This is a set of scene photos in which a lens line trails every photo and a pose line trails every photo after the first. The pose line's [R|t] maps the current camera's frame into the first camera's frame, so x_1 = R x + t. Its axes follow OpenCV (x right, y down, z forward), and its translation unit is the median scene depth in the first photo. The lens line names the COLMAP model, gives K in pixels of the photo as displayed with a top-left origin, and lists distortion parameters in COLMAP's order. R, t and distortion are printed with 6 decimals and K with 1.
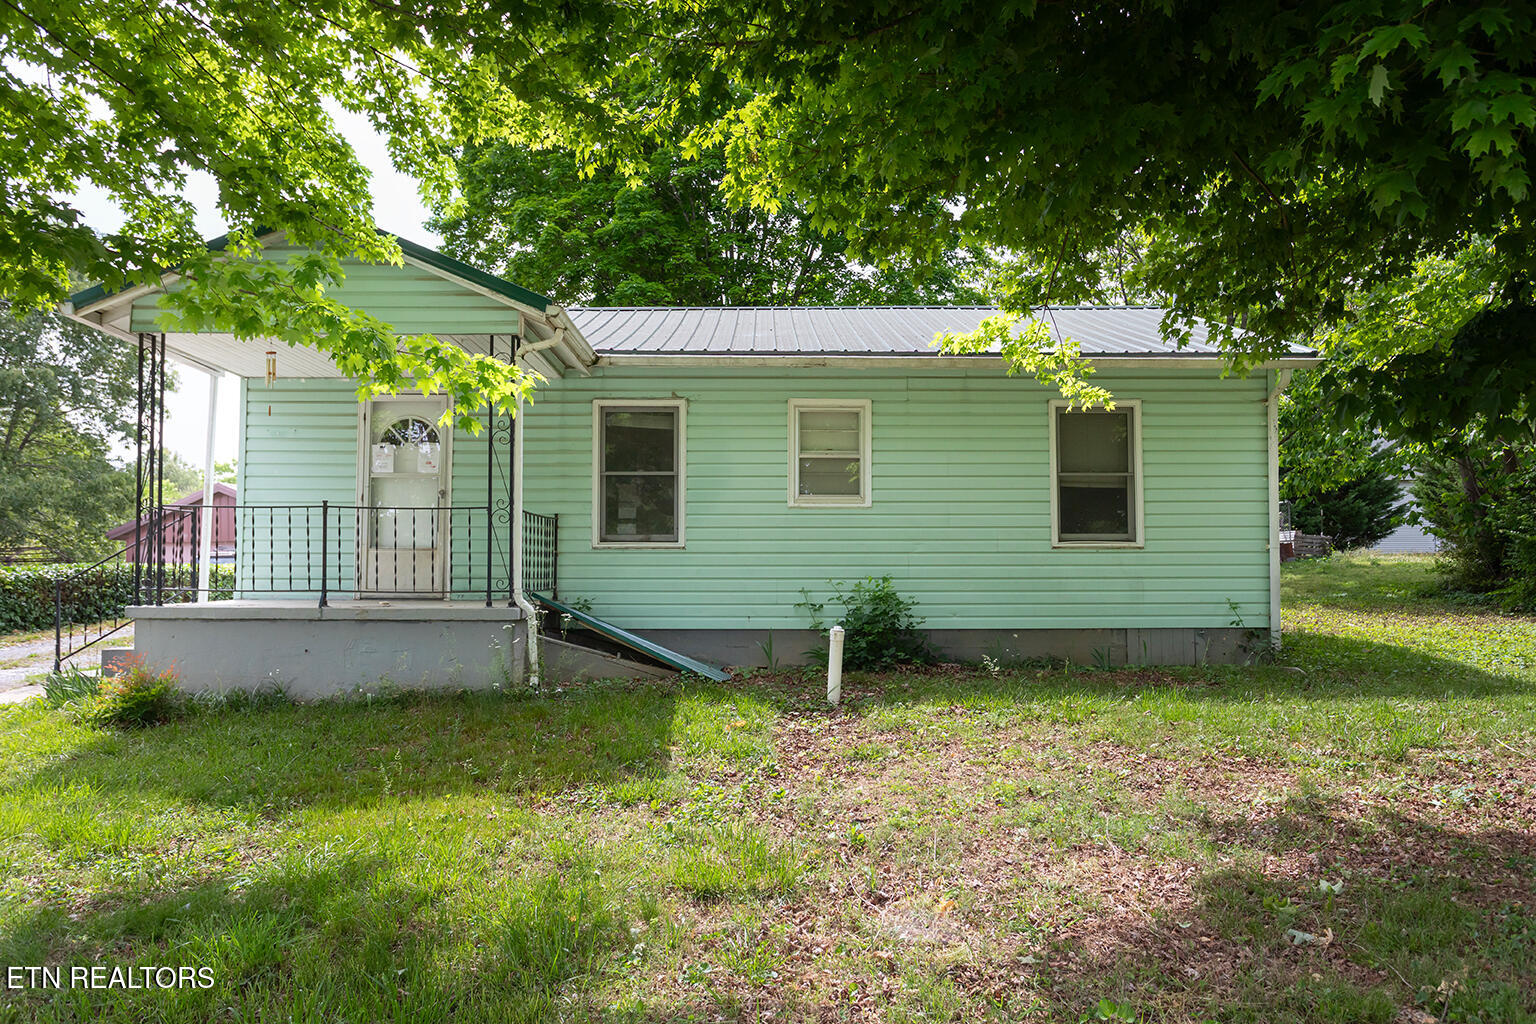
lens RADIAL K [[1056.6, 0, 768.4], [0, 1056.6, 518.6], [0, 0, 1]] dist [0.001125, 0.001264]
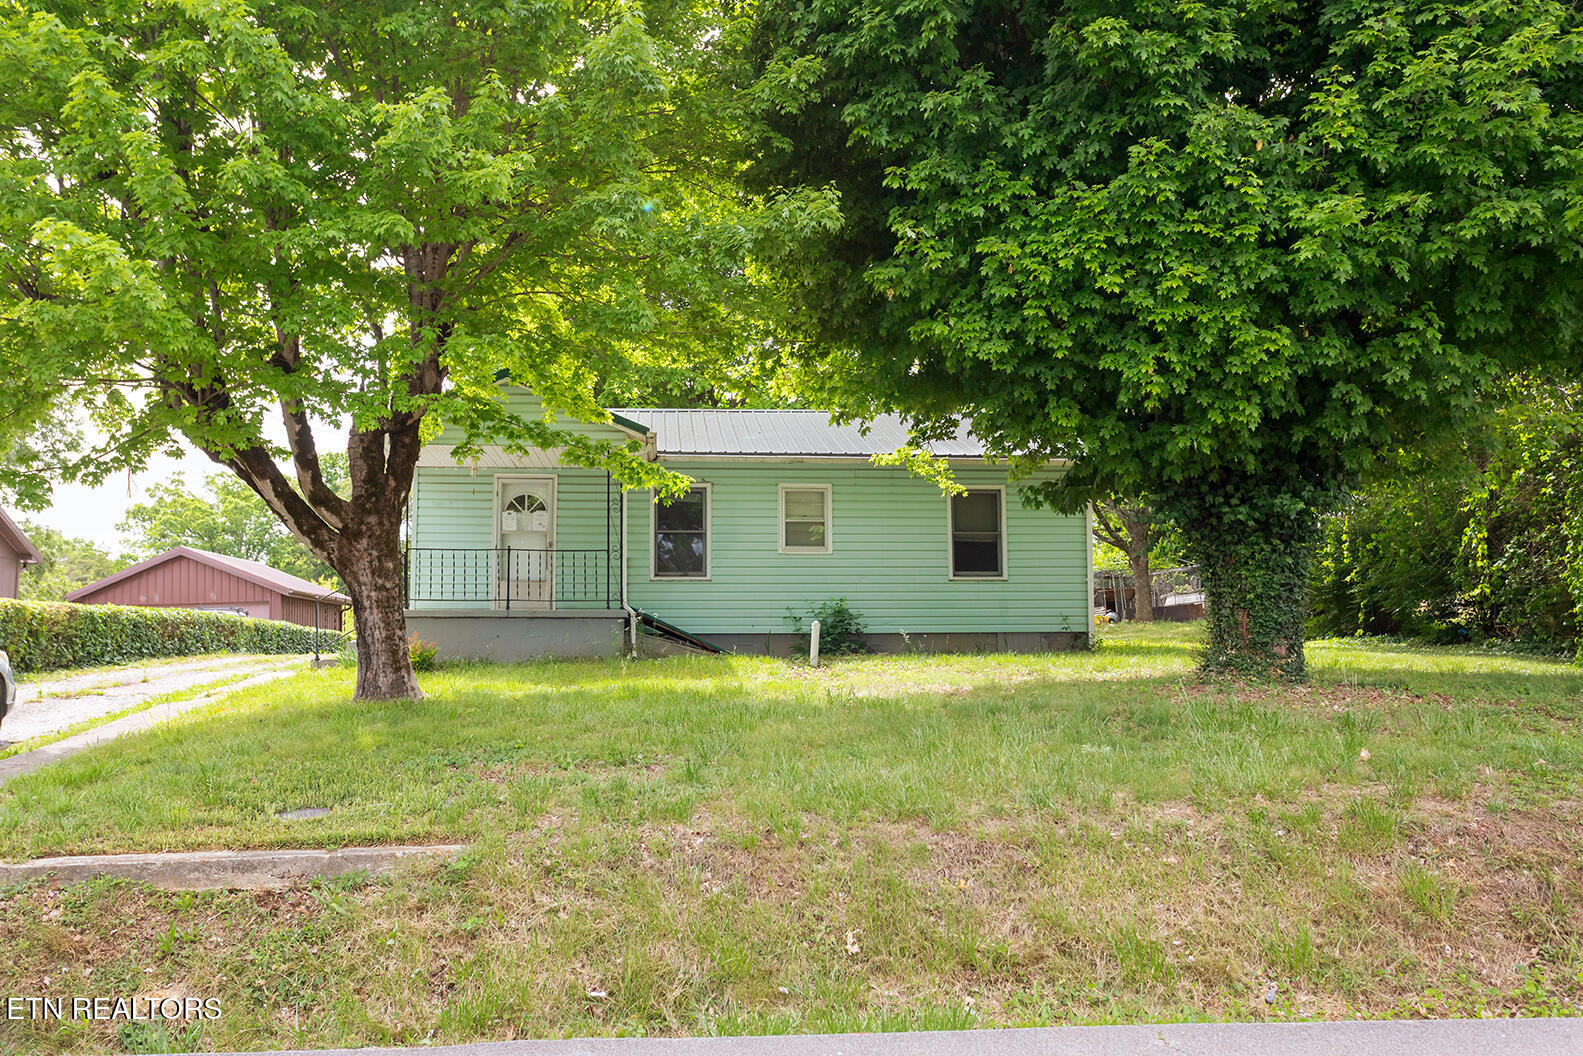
lens RADIAL K [[1366.7, 0, 790.3], [0, 1366.7, 526.4], [0, 0, 1]] dist [-0.007024, -0.003017]
pose [[0.995644, 0.002965, 0.093190, -0.147916], [0.002352, 0.998378, -0.056893, 0.061923], [-0.093208, 0.056864, 0.994021, -0.965108]]
